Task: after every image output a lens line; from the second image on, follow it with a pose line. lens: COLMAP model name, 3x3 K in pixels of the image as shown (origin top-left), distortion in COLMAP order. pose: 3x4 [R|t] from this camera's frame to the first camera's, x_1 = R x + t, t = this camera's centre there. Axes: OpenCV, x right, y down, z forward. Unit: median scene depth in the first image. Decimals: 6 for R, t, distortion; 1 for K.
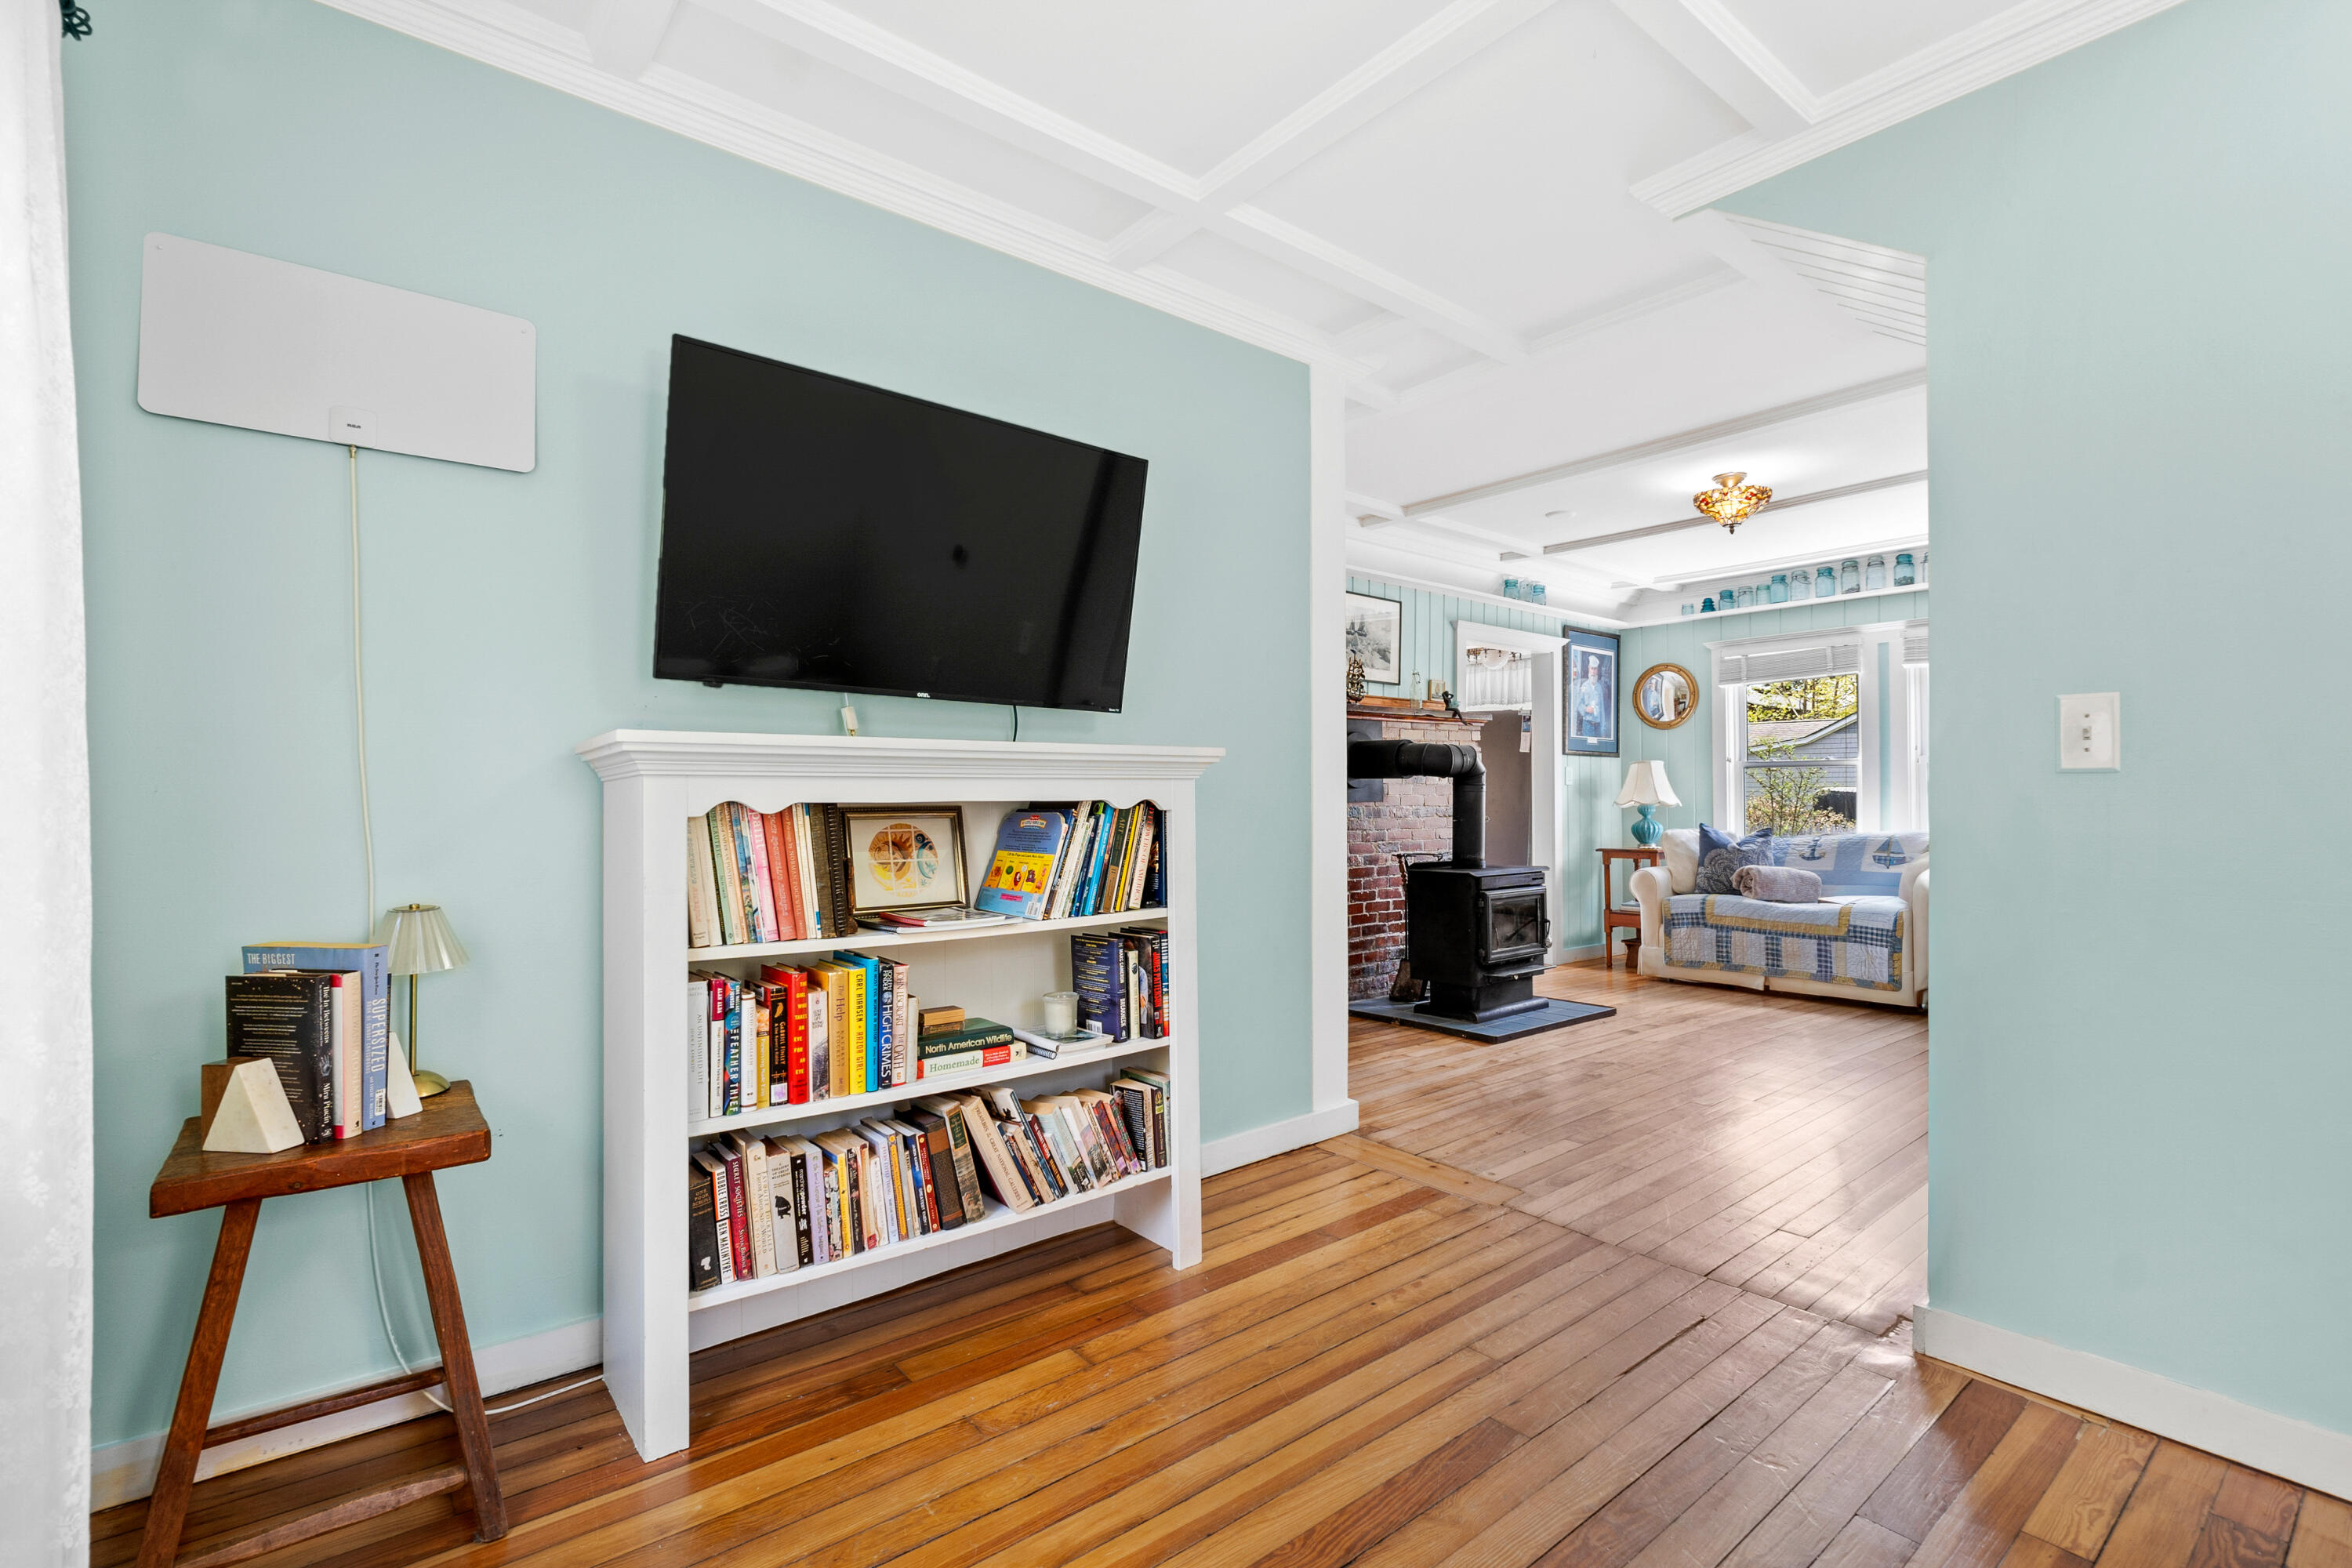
lens RADIAL K [[1062.7, 0, 1191.5], [0, 1062.7, 772.7], [0, 0, 1]] dist [-0.000673, -0.000119]
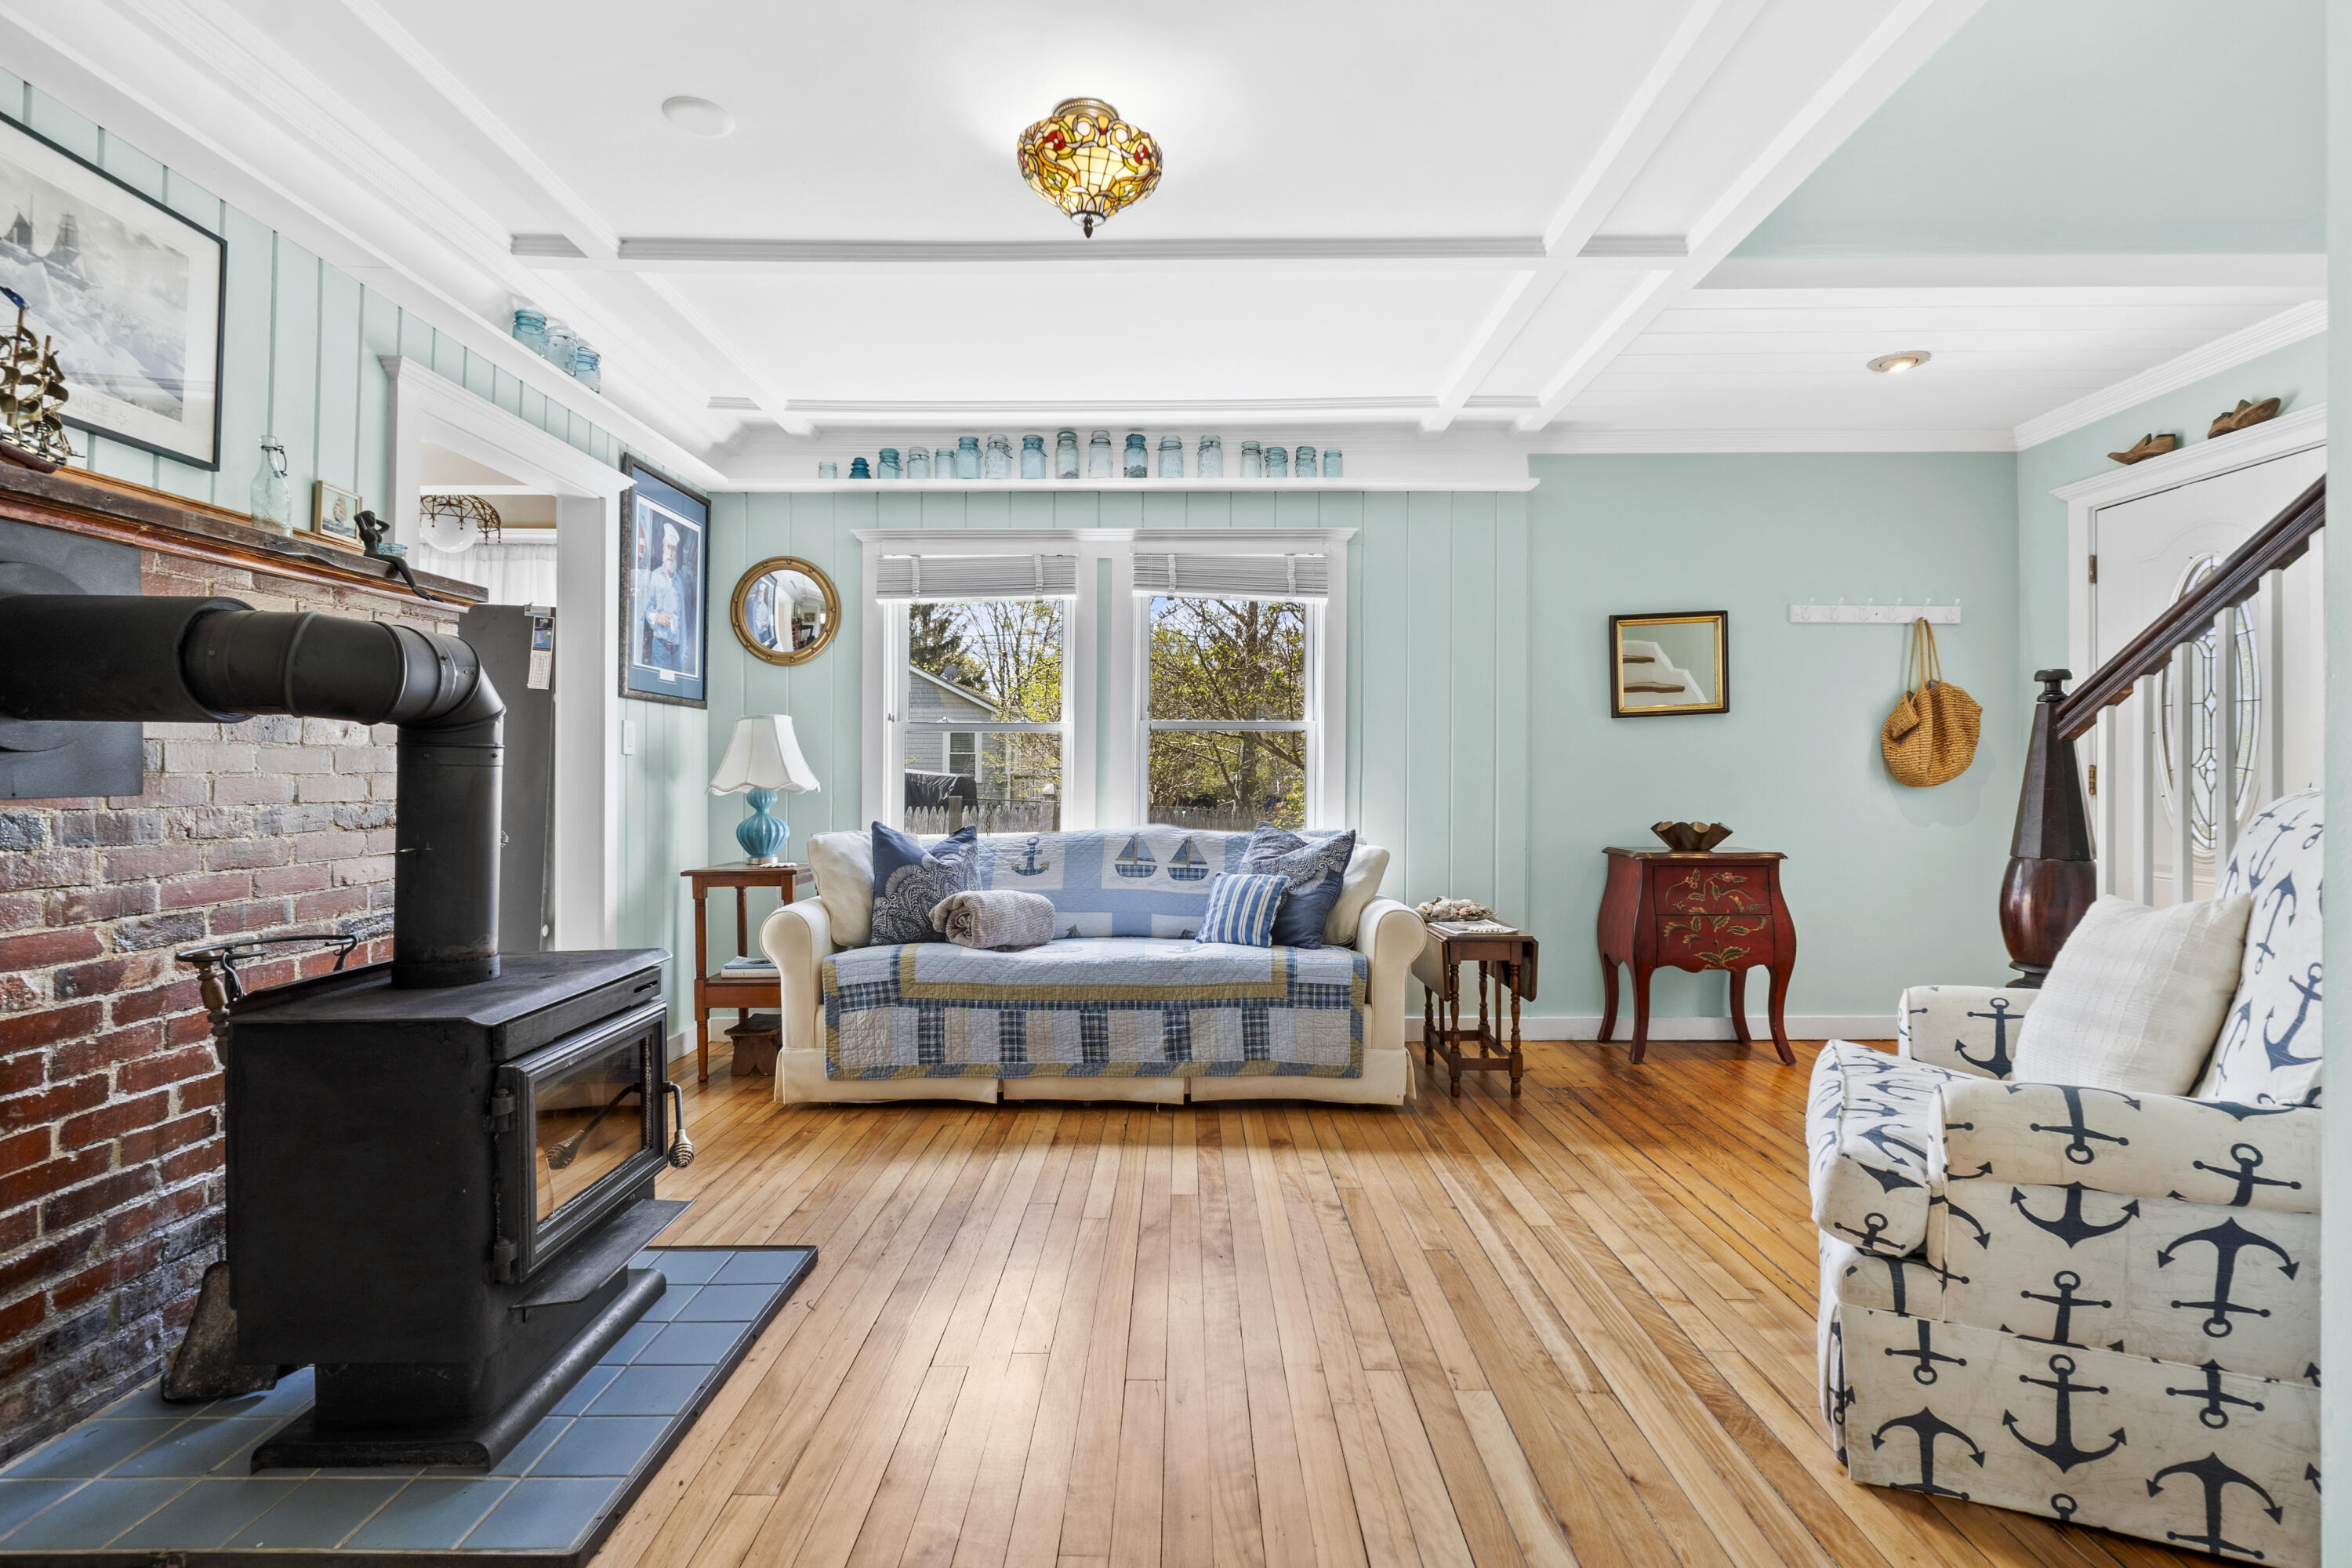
lens RADIAL K [[1134.4, 0, 1179.3], [0, 1134.4, 770.7], [0, 0, 1]] dist [-0.011740, 0.000840]
pose [[0.636816, 0.003033, 0.771010, 0.106301], [-0.018166, 0.999774, 0.011071, 0.009439], [-0.770802, -0.021056, 0.636727, 0.485199]]
